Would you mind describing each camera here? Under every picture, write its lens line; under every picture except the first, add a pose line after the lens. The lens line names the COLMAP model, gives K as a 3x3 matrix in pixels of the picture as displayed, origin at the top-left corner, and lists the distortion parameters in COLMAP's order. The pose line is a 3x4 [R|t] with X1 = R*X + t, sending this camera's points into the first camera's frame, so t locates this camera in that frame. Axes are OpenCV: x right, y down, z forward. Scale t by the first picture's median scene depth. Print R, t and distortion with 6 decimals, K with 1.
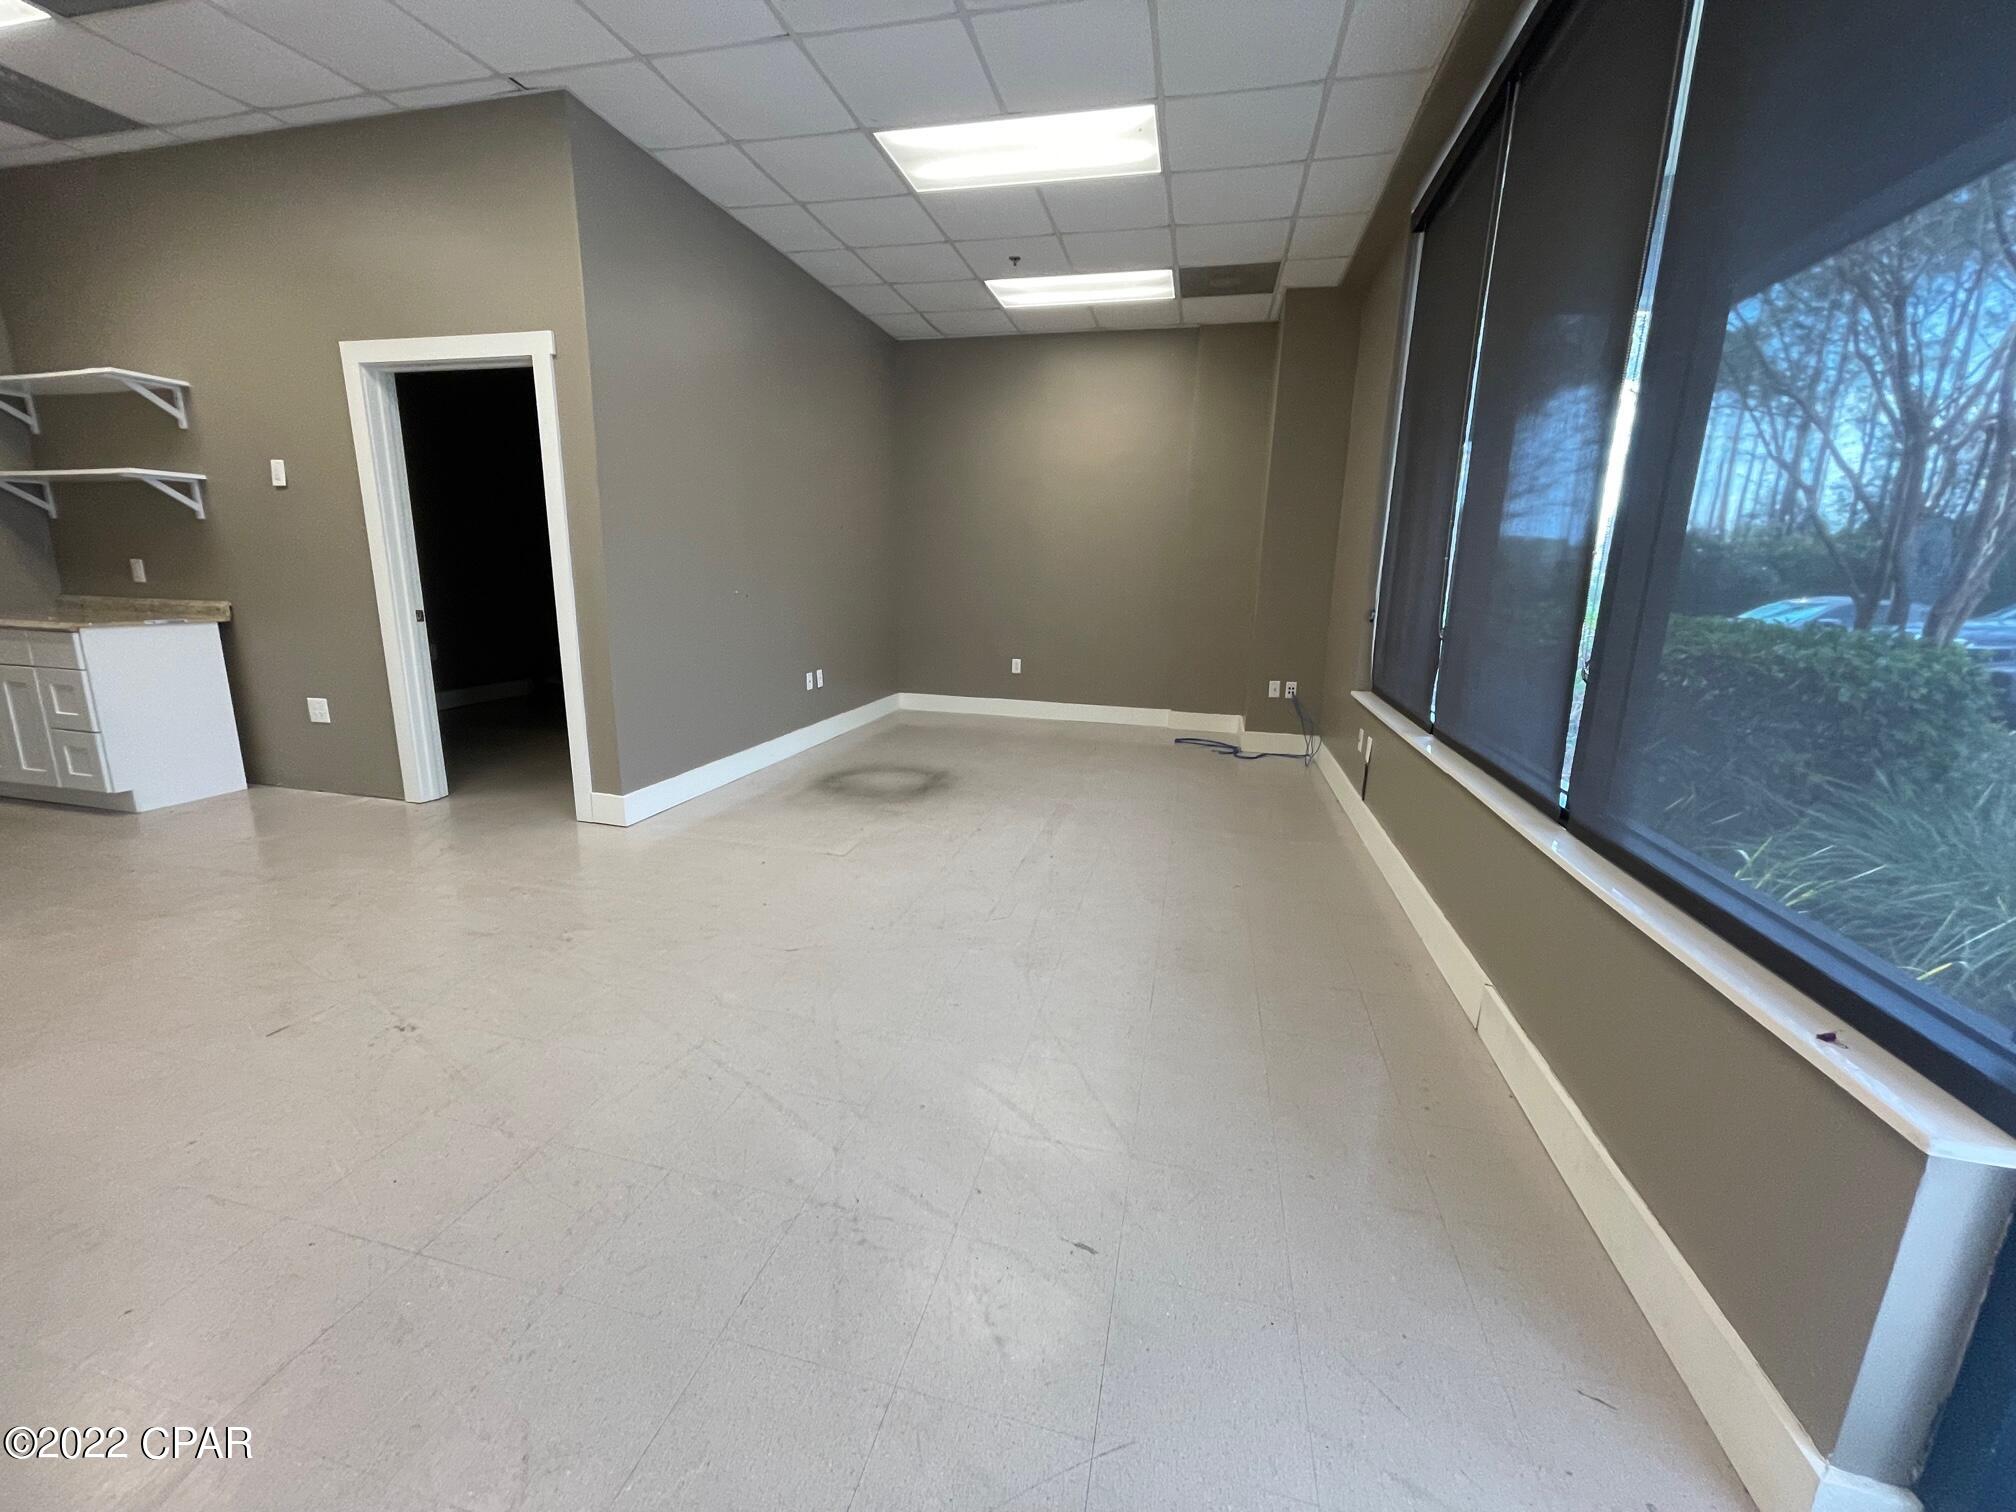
lens RADIAL K [[808.7, 0, 999.0], [0, 808.7, 750.7], [0, 0, 1]] dist [-0.002153, -0.000764]
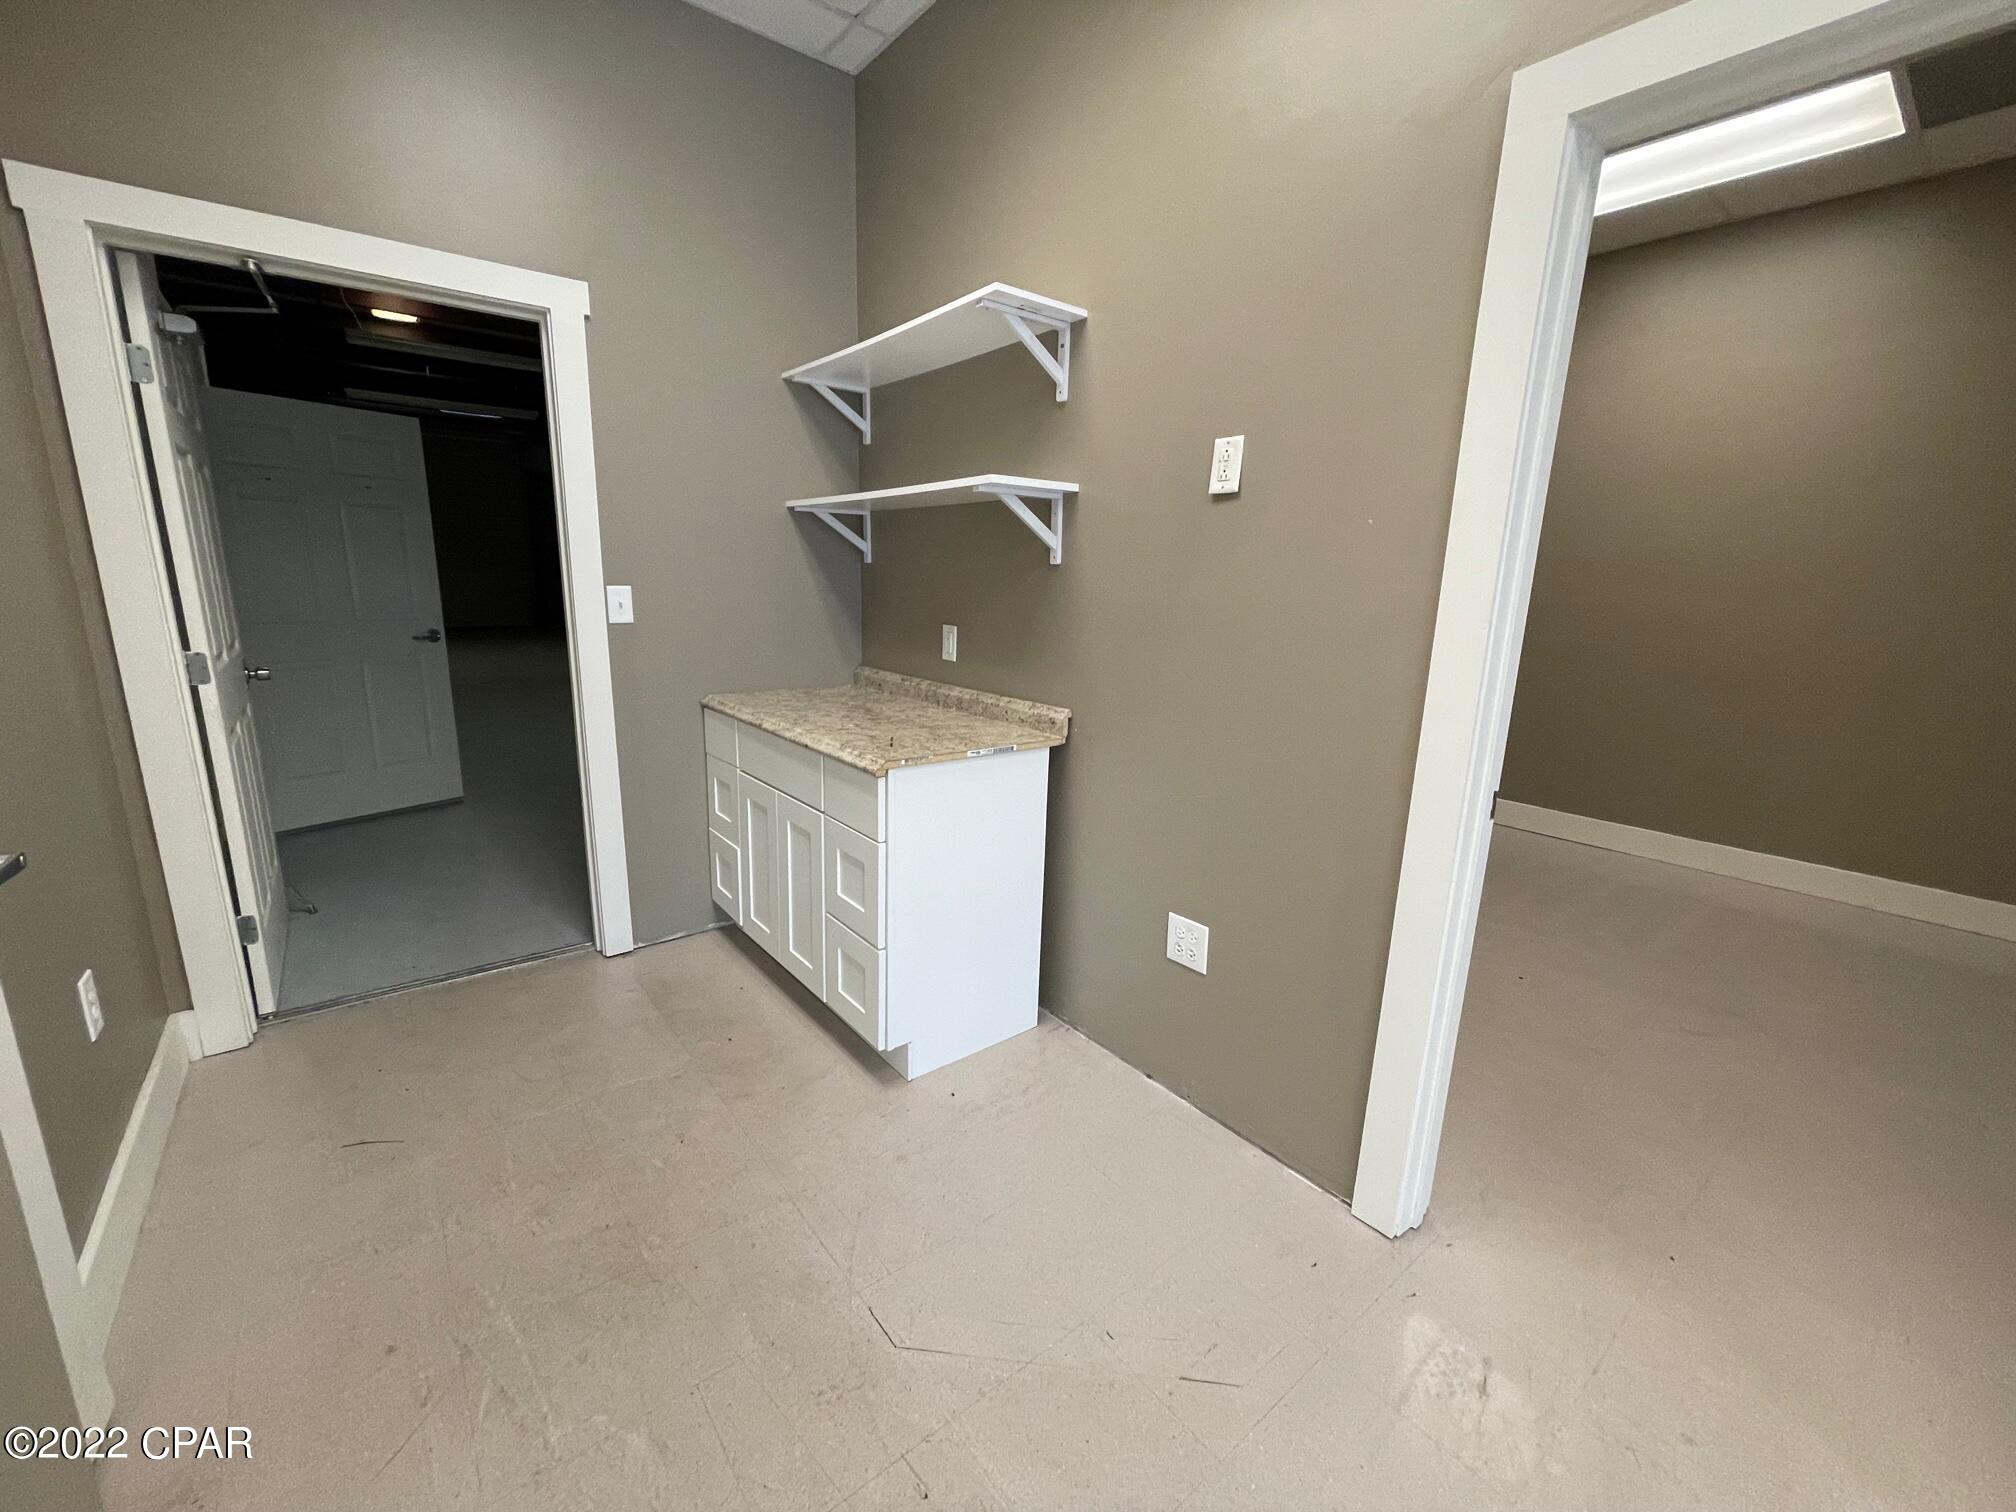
lens RADIAL K [[808.7, 0, 999.0], [0, 808.7, 750.7], [0, 0, 1]] dist [-0.002153, -0.000764]
pose [[0.792175, 0.126269, -0.597089, -0.695294], [-0.140450, 0.989821, 0.022982, -0.172236], [0.593913, 0.065655, 0.801846, 0.555208]]
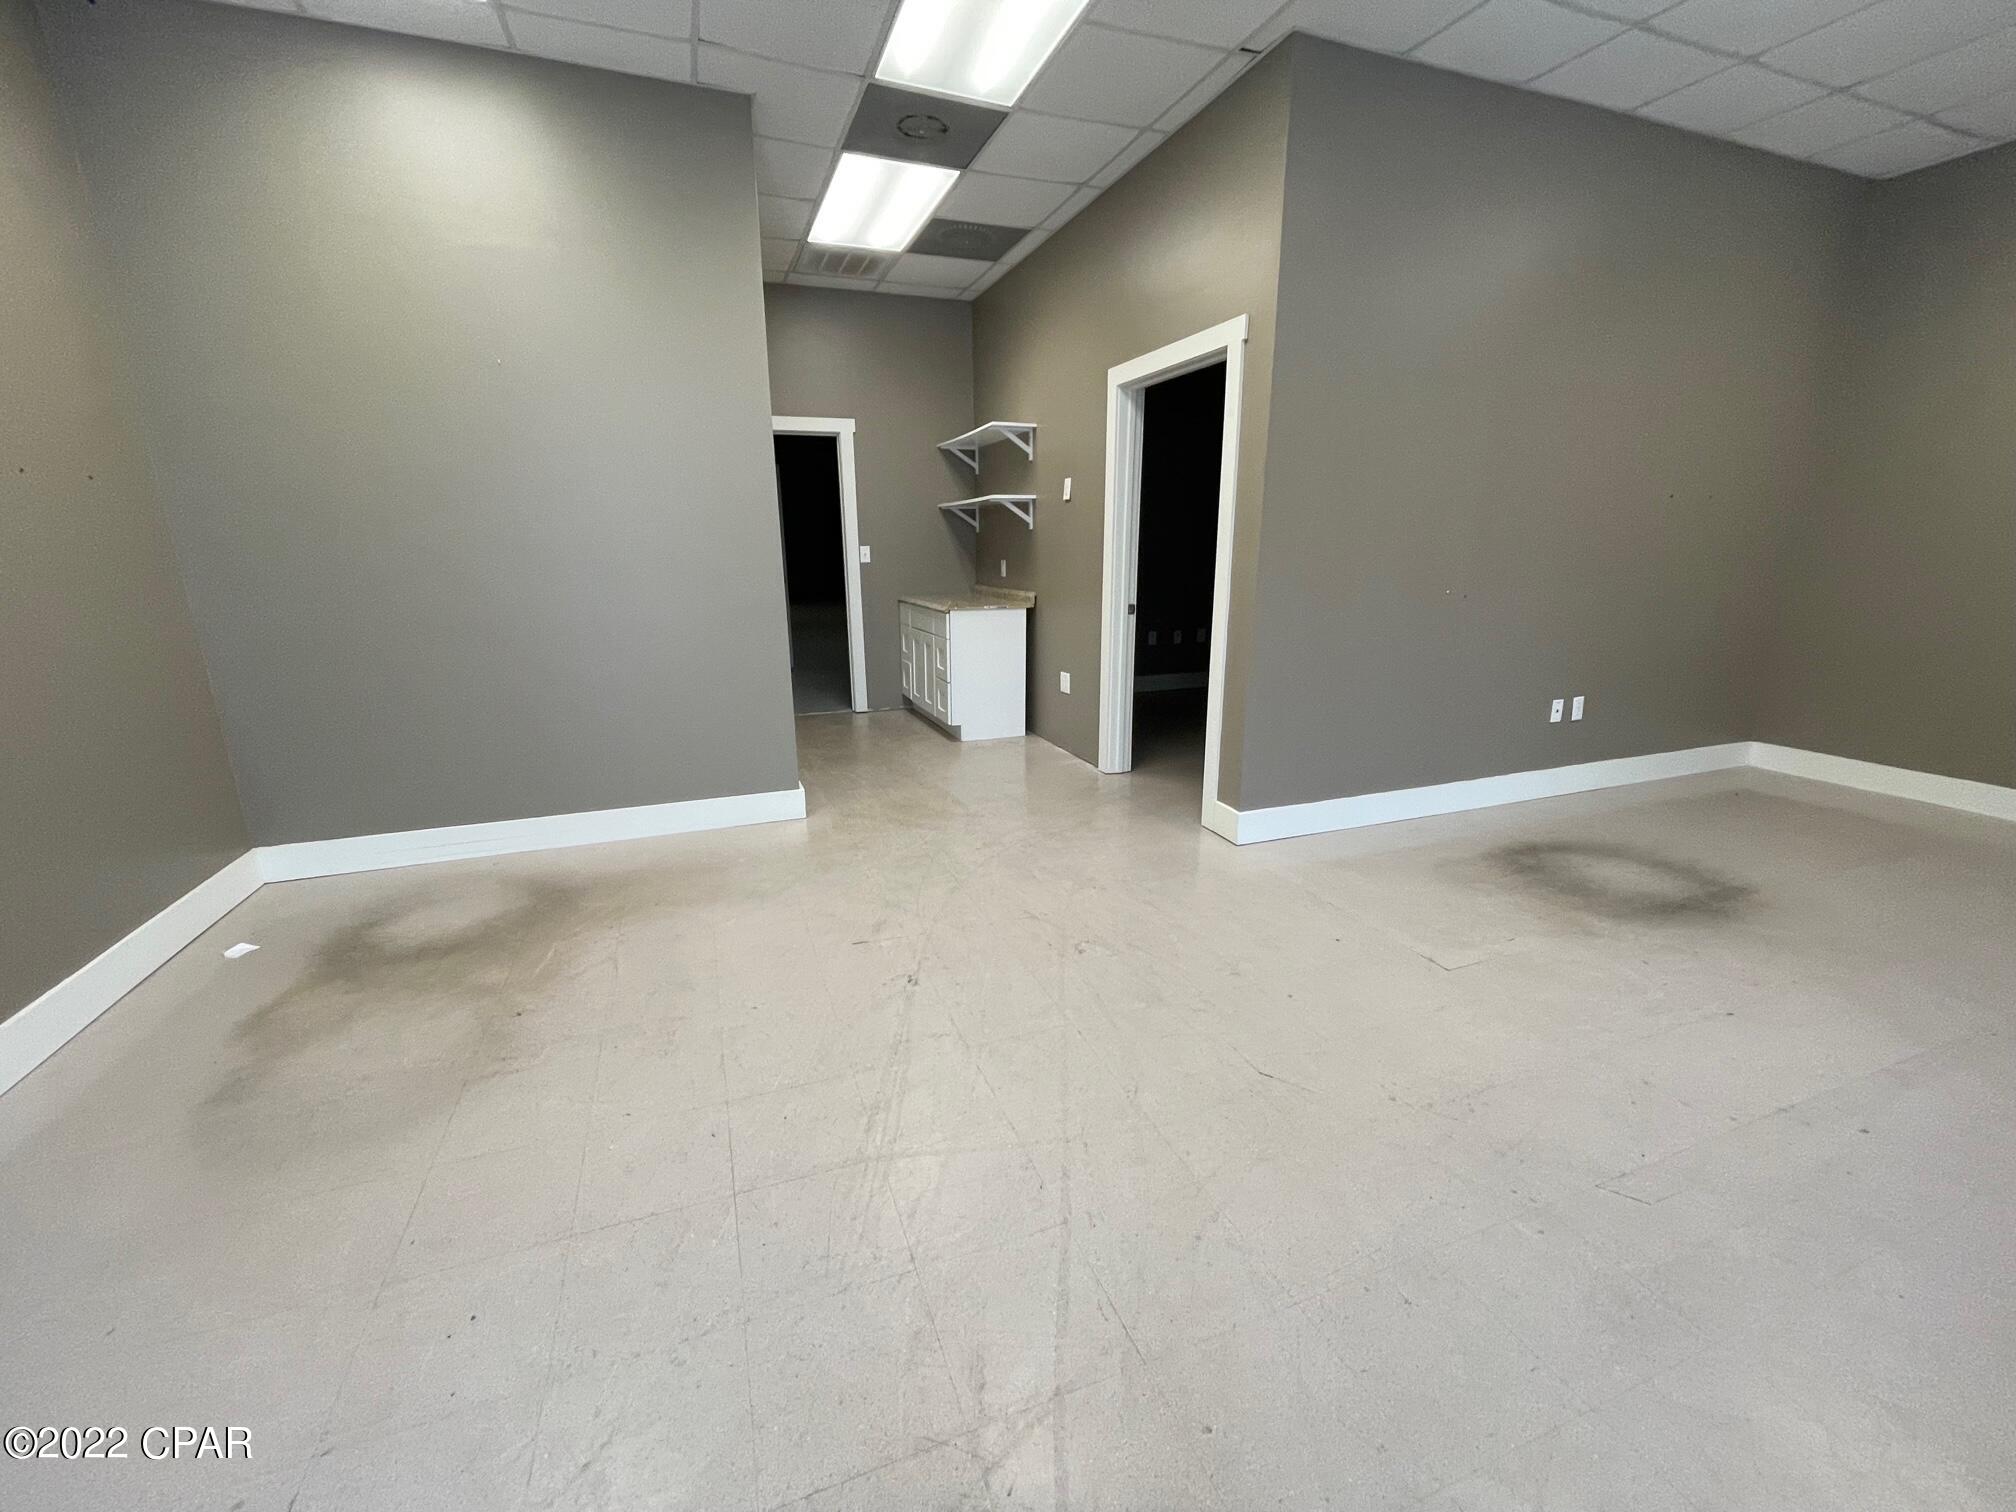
lens RADIAL K [[808.7, 0, 999.0], [0, 808.7, 750.7], [0, 0, 1]] dist [-0.002153, -0.000764]
pose [[0.567092, 0.177154, -0.804378, 0.109890], [-0.159880, 0.981697, 0.103490, -0.063371], [0.807988, 0.069916, 0.585035, 0.220573]]
